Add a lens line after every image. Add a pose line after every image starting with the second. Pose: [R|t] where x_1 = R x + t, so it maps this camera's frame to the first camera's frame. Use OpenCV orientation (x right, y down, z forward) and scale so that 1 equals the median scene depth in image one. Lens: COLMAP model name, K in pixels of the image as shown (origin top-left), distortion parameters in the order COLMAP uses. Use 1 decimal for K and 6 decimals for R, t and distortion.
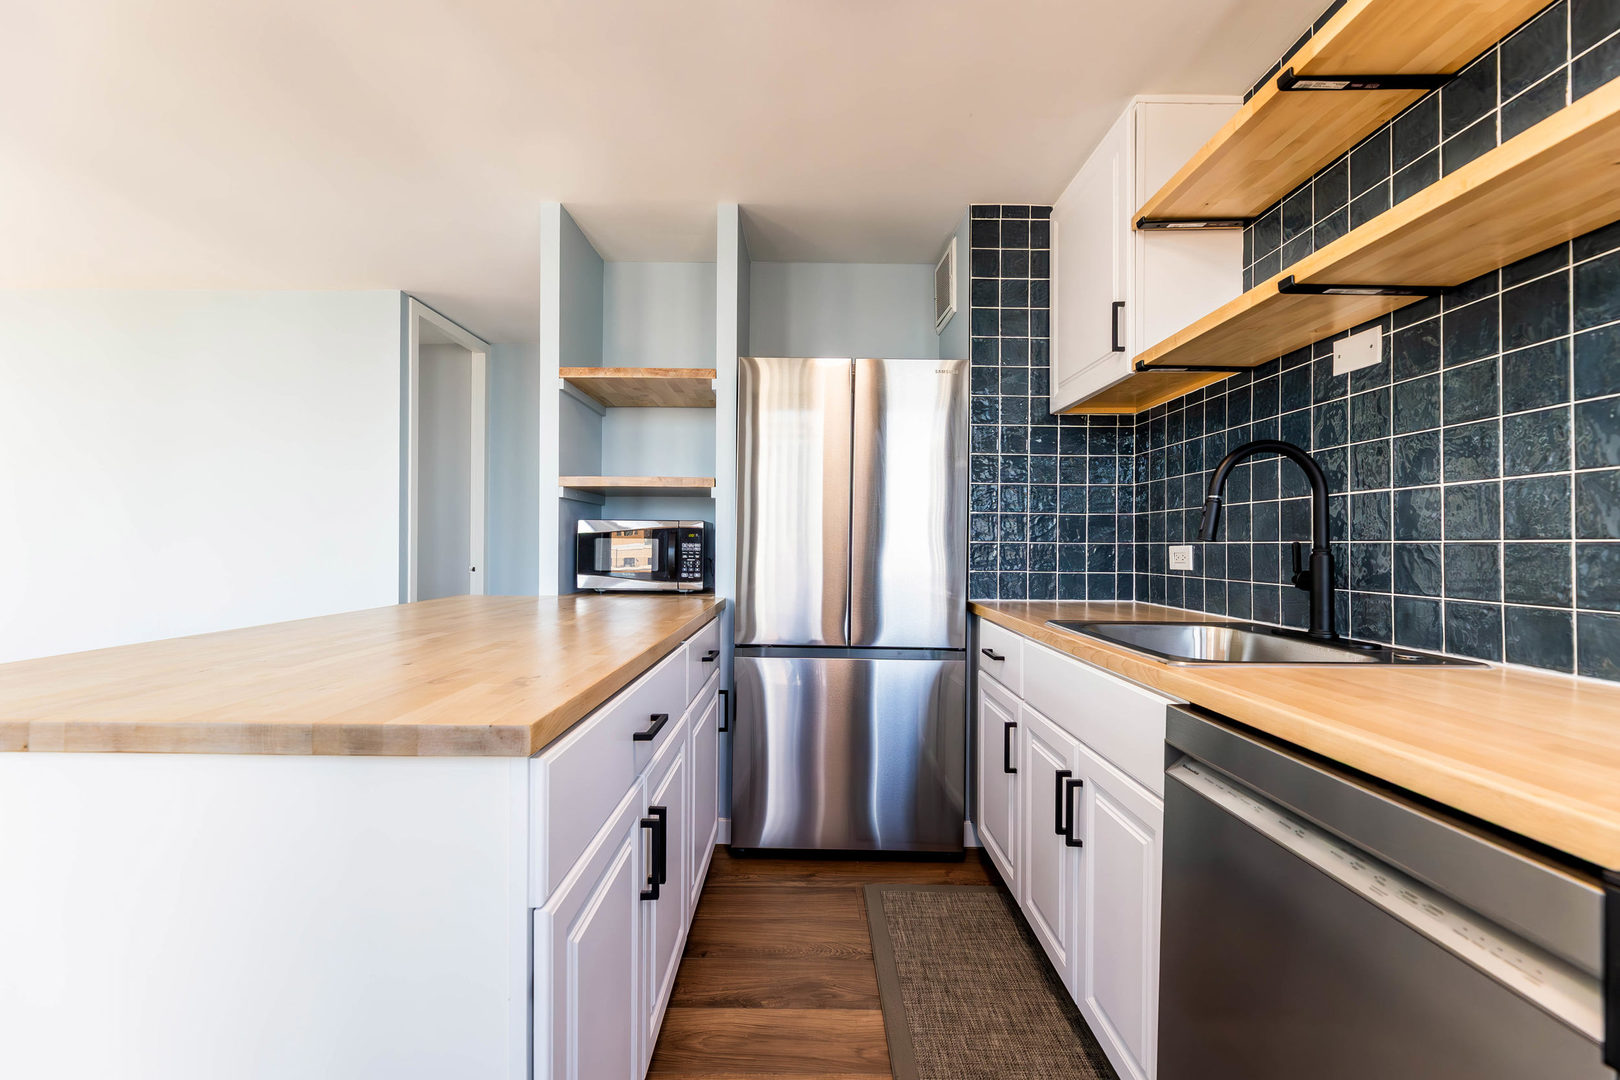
lens RADIAL K [[667.0, 0, 805.5], [0, 667.0, 539.2], [0, 0, 1]] dist [-0.000007, -0.000186]
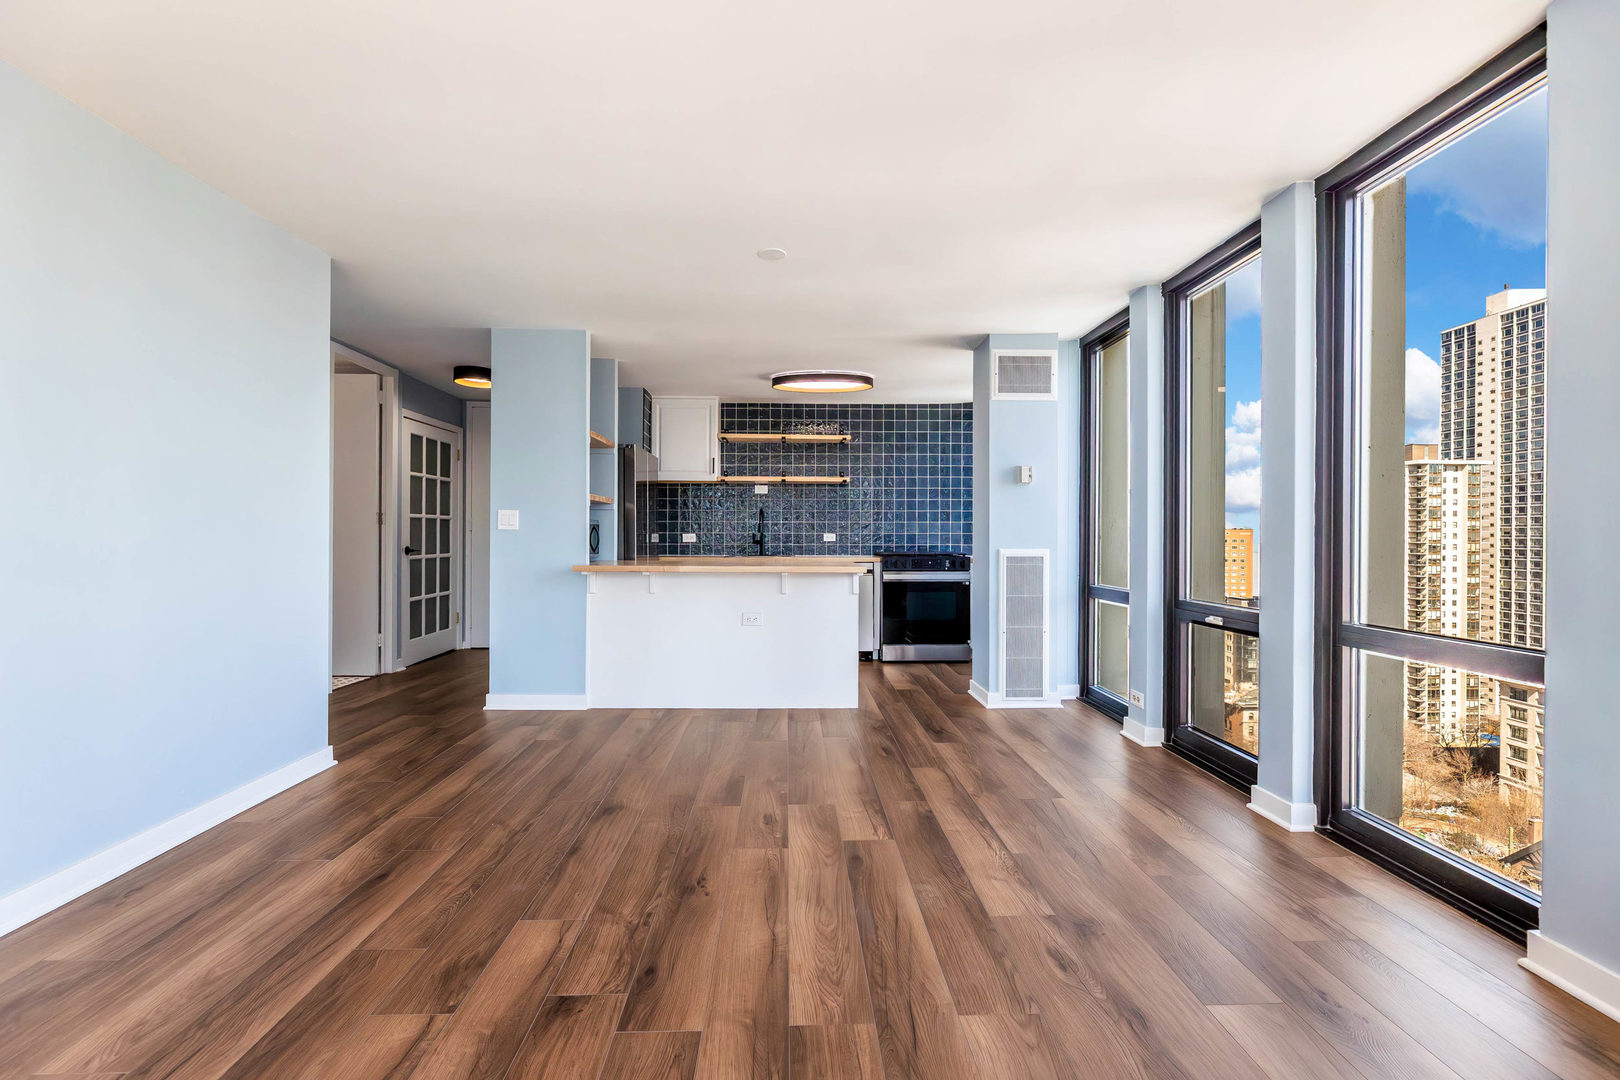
lens RADIAL K [[657.9, 0, 810.0], [0, 657.9, 540.0], [0, 0, 1]] dist [-0.001301, -0.000011]
pose [[-0.031058, -0.010441, 0.999463, -2.268260], [-0.012019, 0.999877, 0.010072, 0.000769], [-0.999445, -0.011700, -0.031180, 0.528201]]
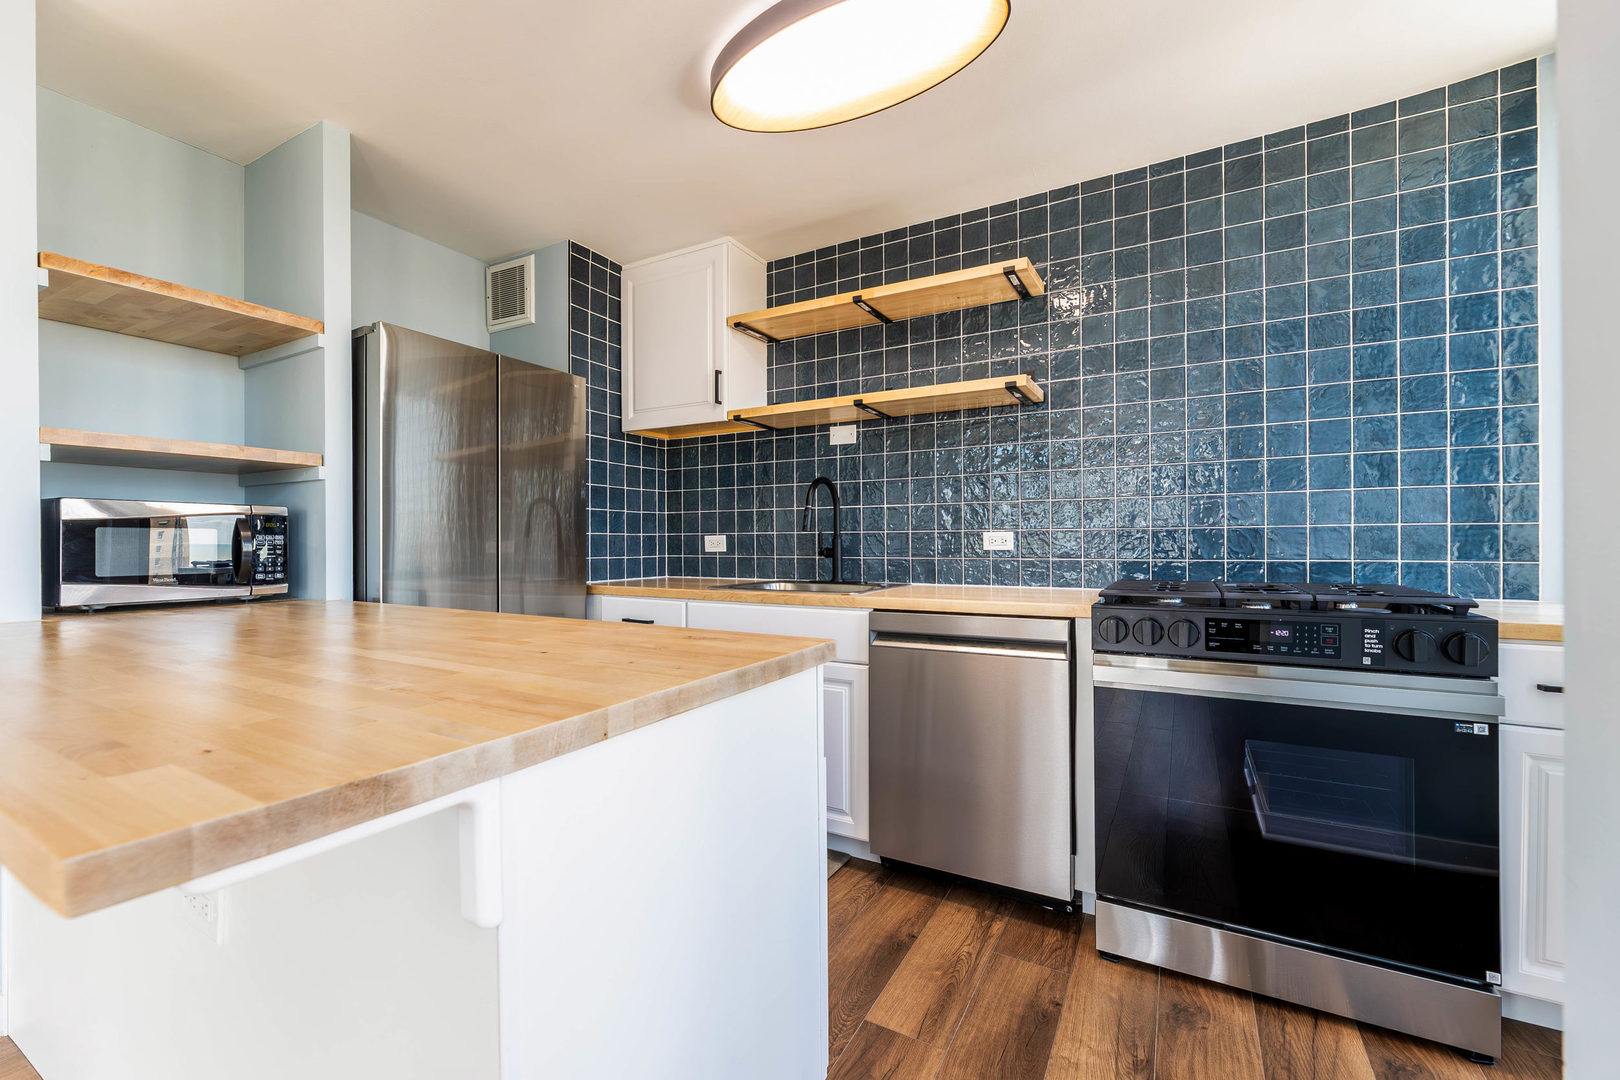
lens RADIAL K [[667.0, 0, 805.5], [0, 667.0, 539.2], [0, 0, 1]] dist [-0.000007, -0.000186]
pose [[0.490907, -0.007241, 0.871182, -0.608831], [0.000655, 0.999968, 0.007942, 0.006041], [-0.871212, -0.003329, 0.490896, 0.087066]]
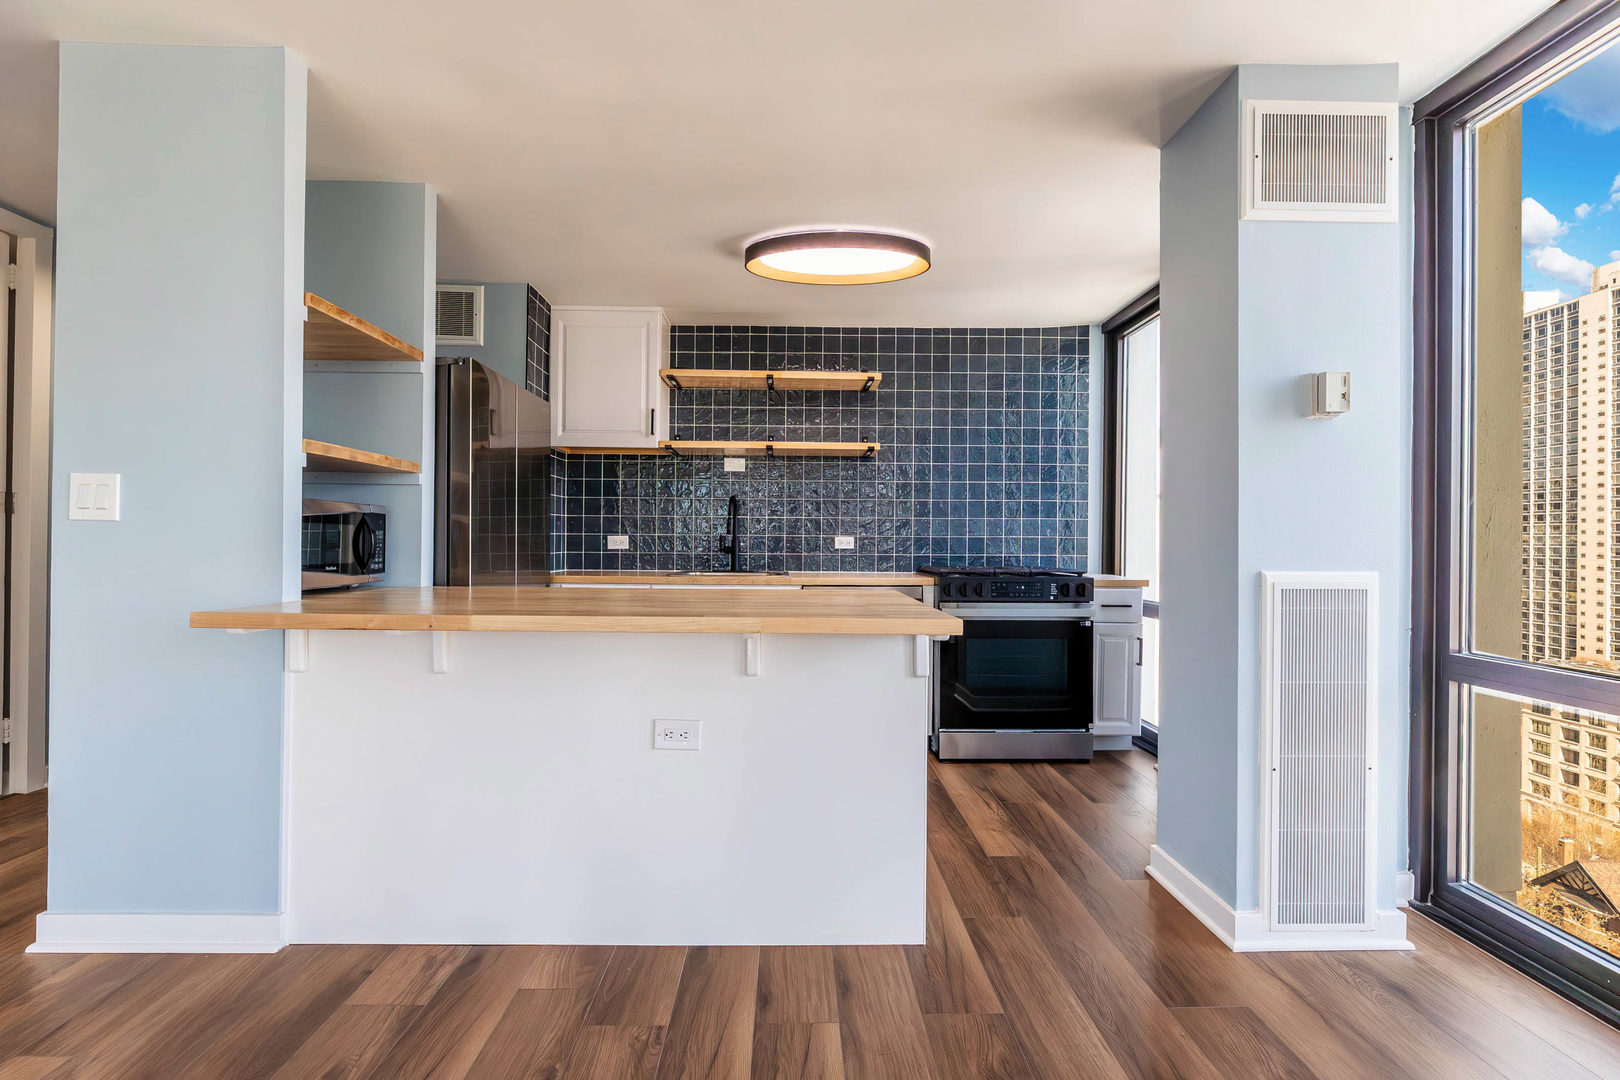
lens RADIAL K [[659.5, 0, 805.0], [0, 659.5, 539.6], [0, 0, 1]] dist [0.000043, -0.000028]
pose [[-0.020489, -0.001741, 0.999789, -1.205304], [-0.016437, 0.999864, 0.001404, 0.008802], [-0.999655, -0.016405, -0.020515, 0.497897]]
